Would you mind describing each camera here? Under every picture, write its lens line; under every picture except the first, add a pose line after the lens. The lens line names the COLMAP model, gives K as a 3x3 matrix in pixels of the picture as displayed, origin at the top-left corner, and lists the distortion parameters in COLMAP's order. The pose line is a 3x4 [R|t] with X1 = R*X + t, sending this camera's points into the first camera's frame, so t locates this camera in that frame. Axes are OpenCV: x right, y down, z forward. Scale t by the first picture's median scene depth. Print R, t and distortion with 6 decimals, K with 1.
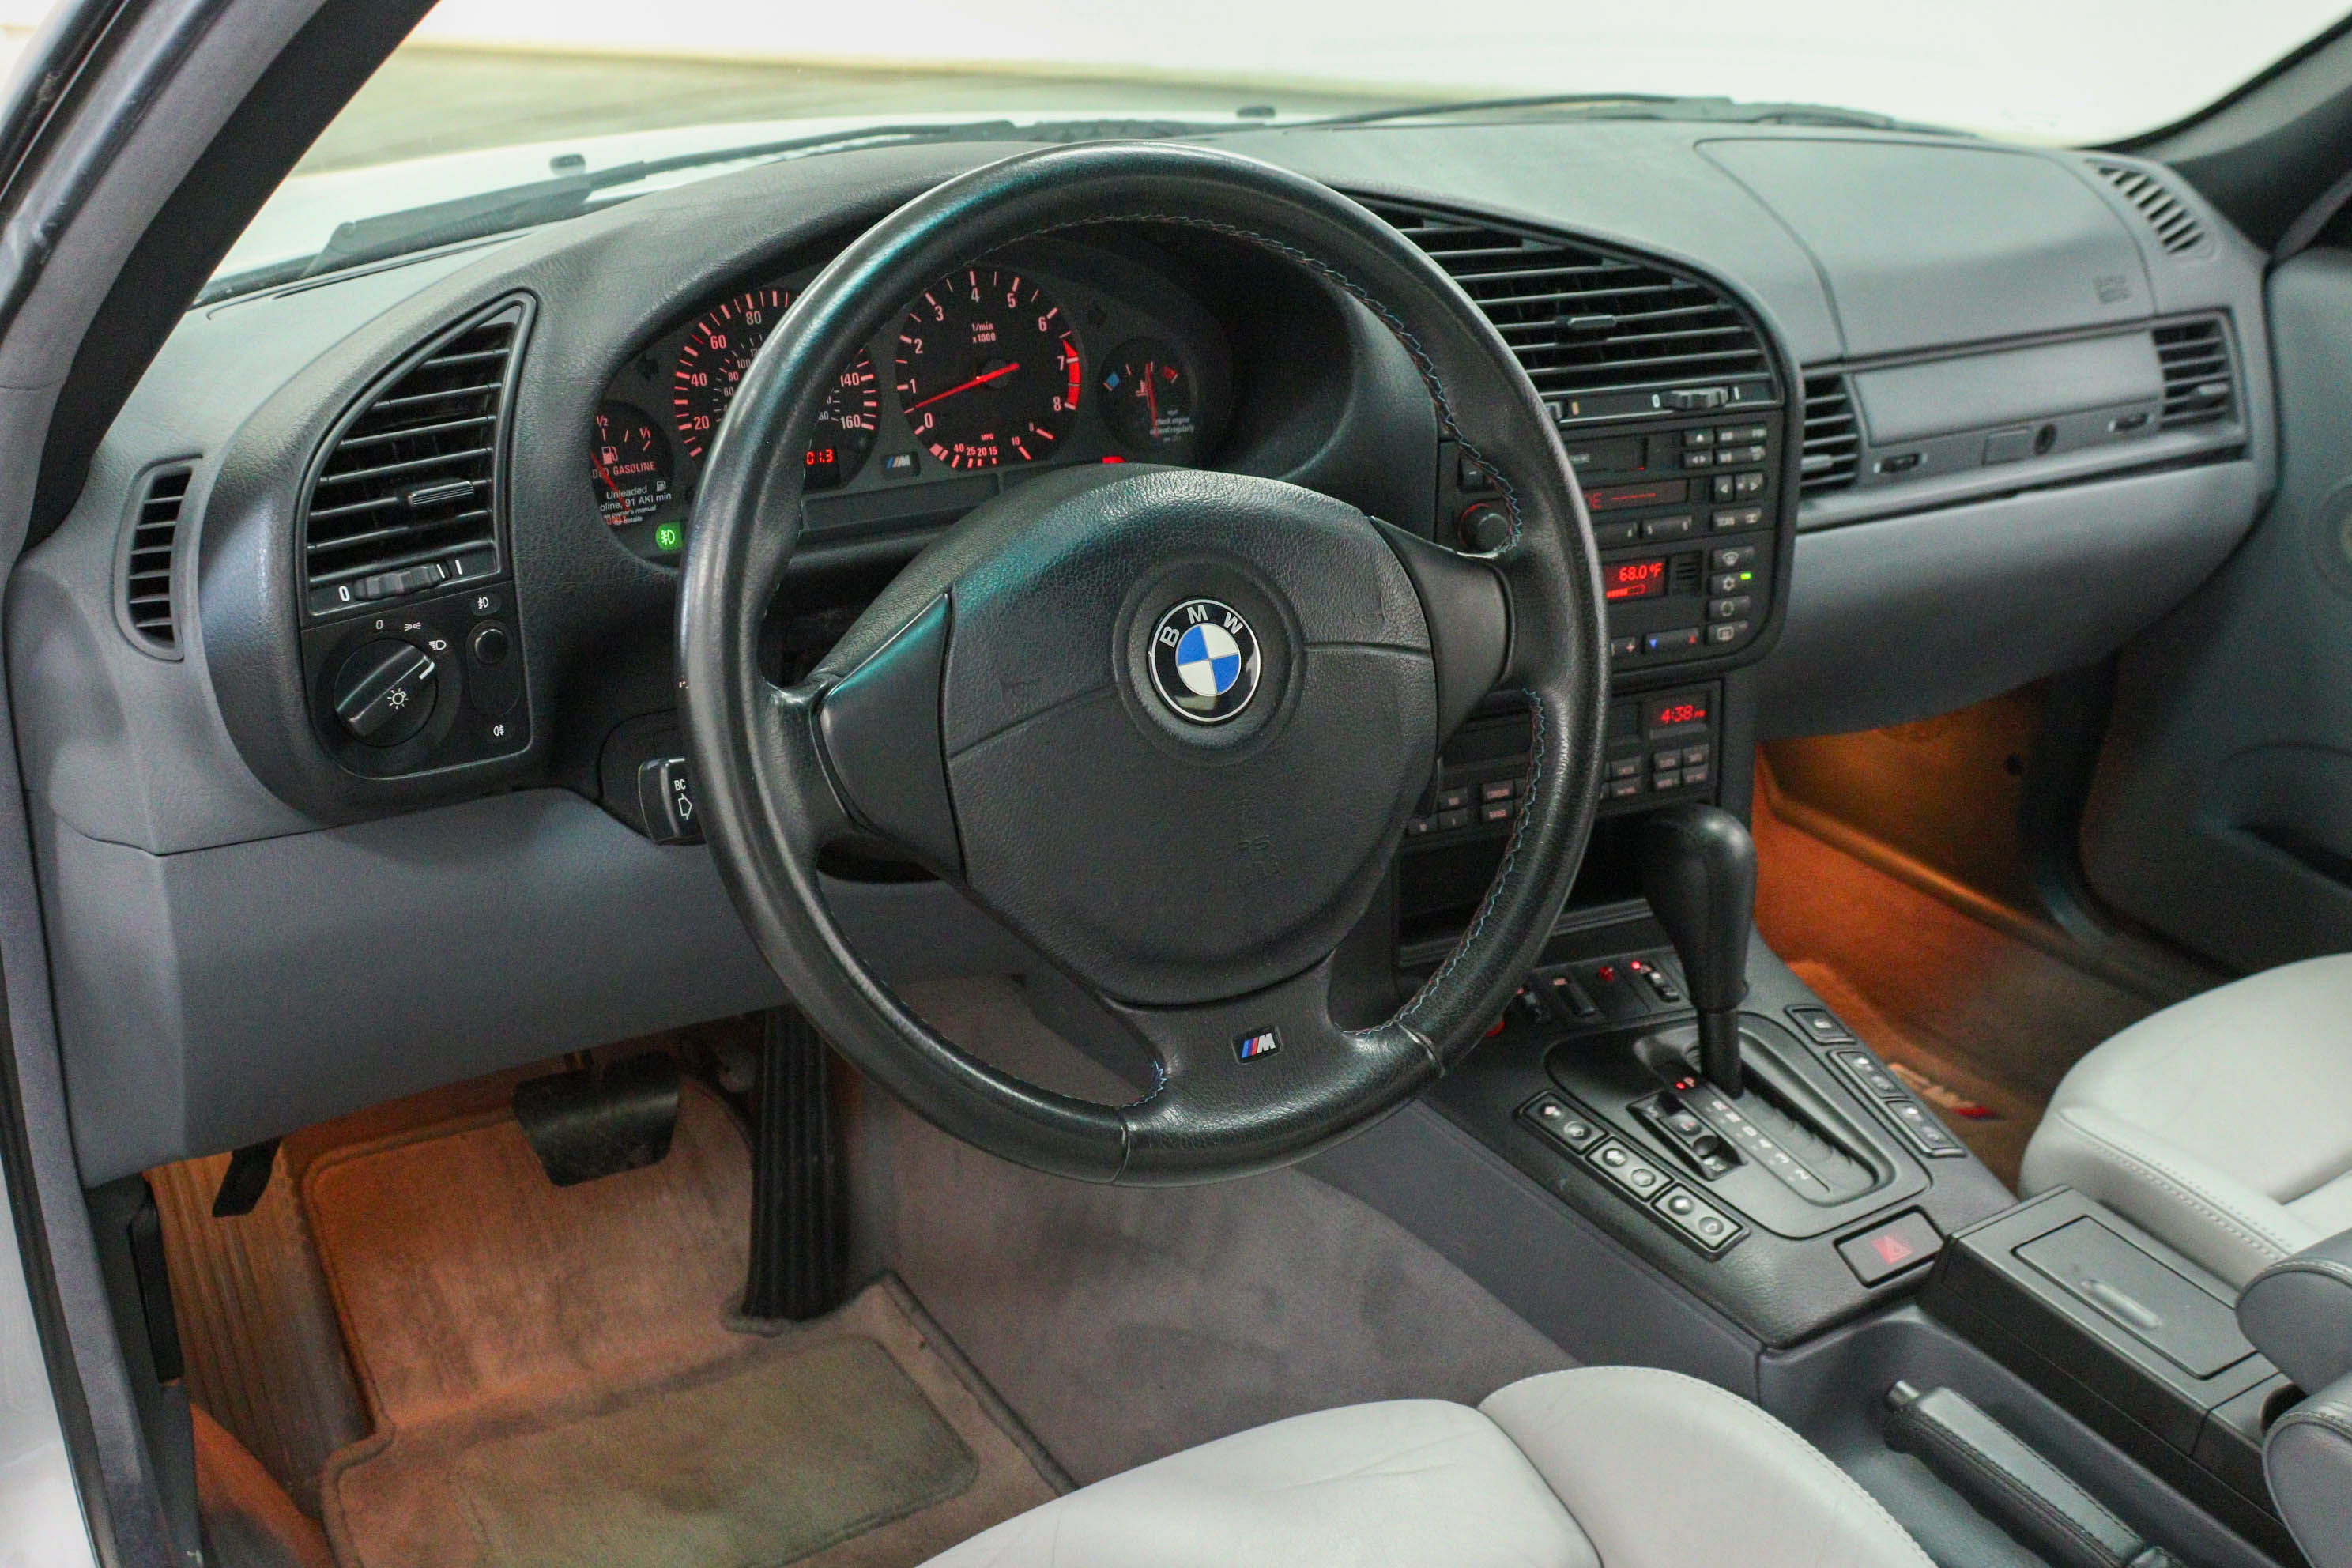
lens RADIAL K [[2521.0, 0, 1176.0], [0, 2521.0, 784.0], [0, 0, 1]] dist [-0.117277, 0.136682]
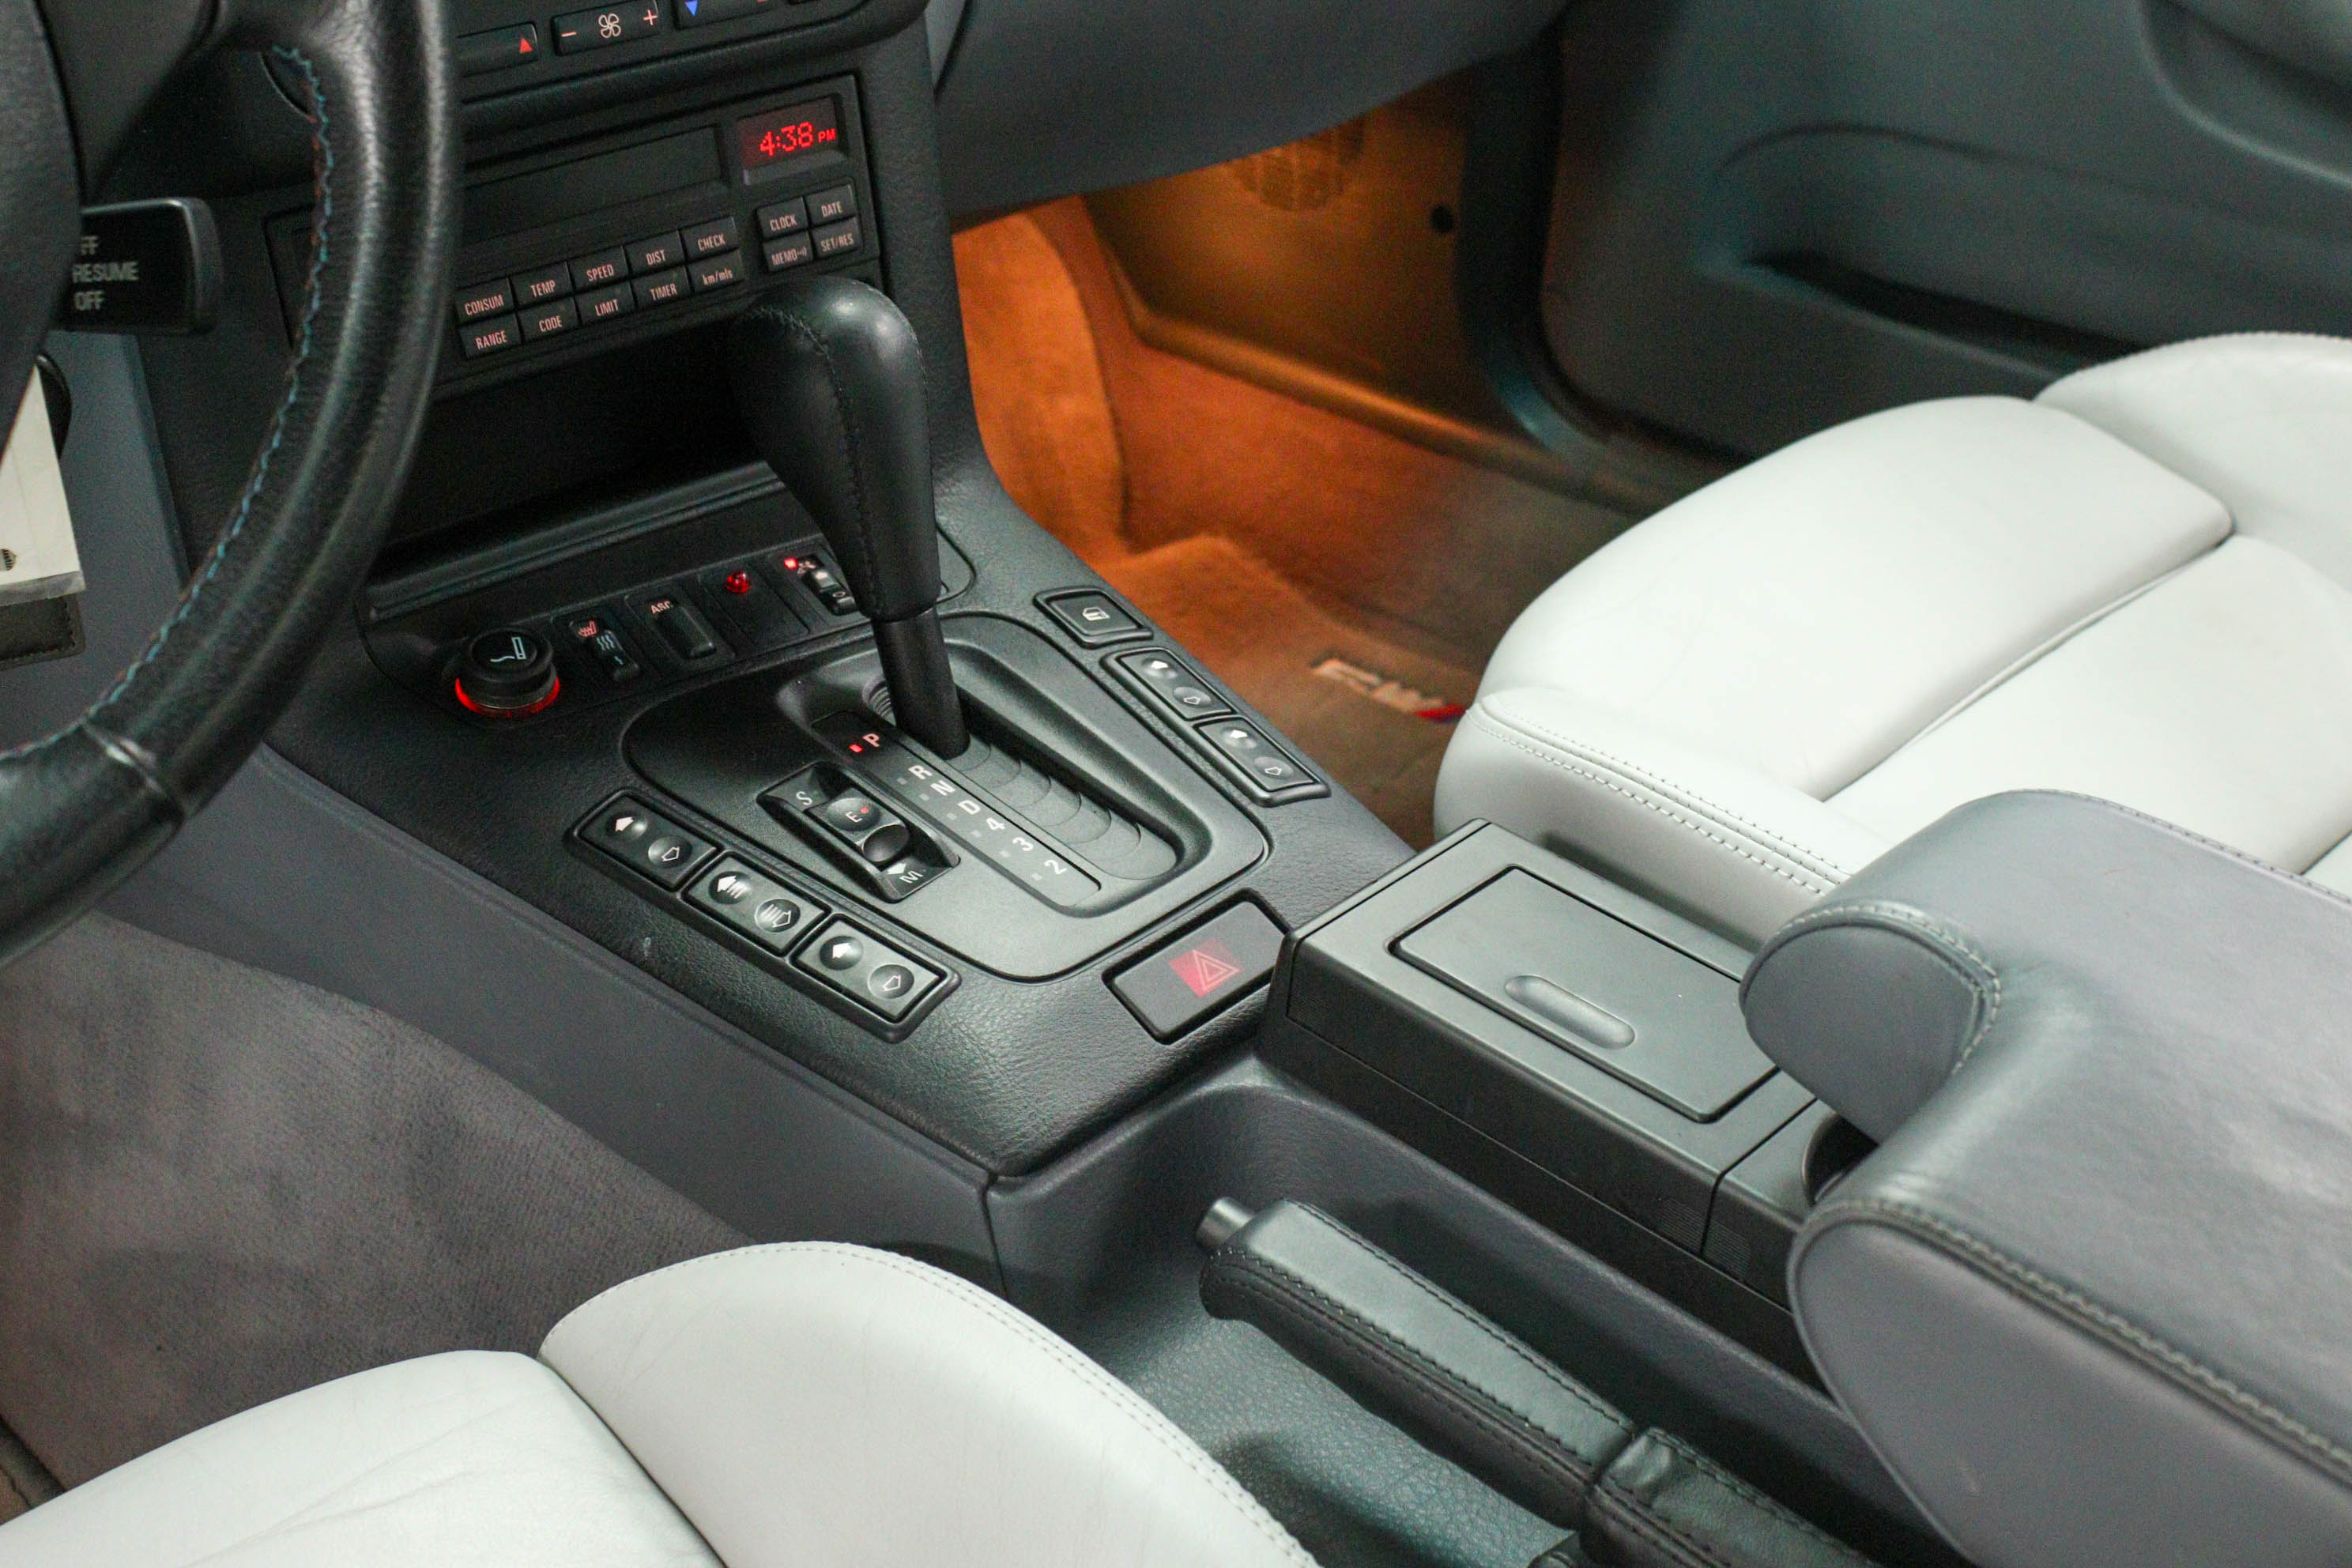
lens RADIAL K [[2965.6, 0, 1176.0], [0, 2965.6, 784.0], [0, 0, 1]] dist [-0.077550, 0.009893]
pose [[0.973440, -0.152275, 0.170957, 0.160532], [0.129790, 0.982194, 0.135825, 0.043927], [-0.188595, -0.110029, 0.975872, 0.302200]]
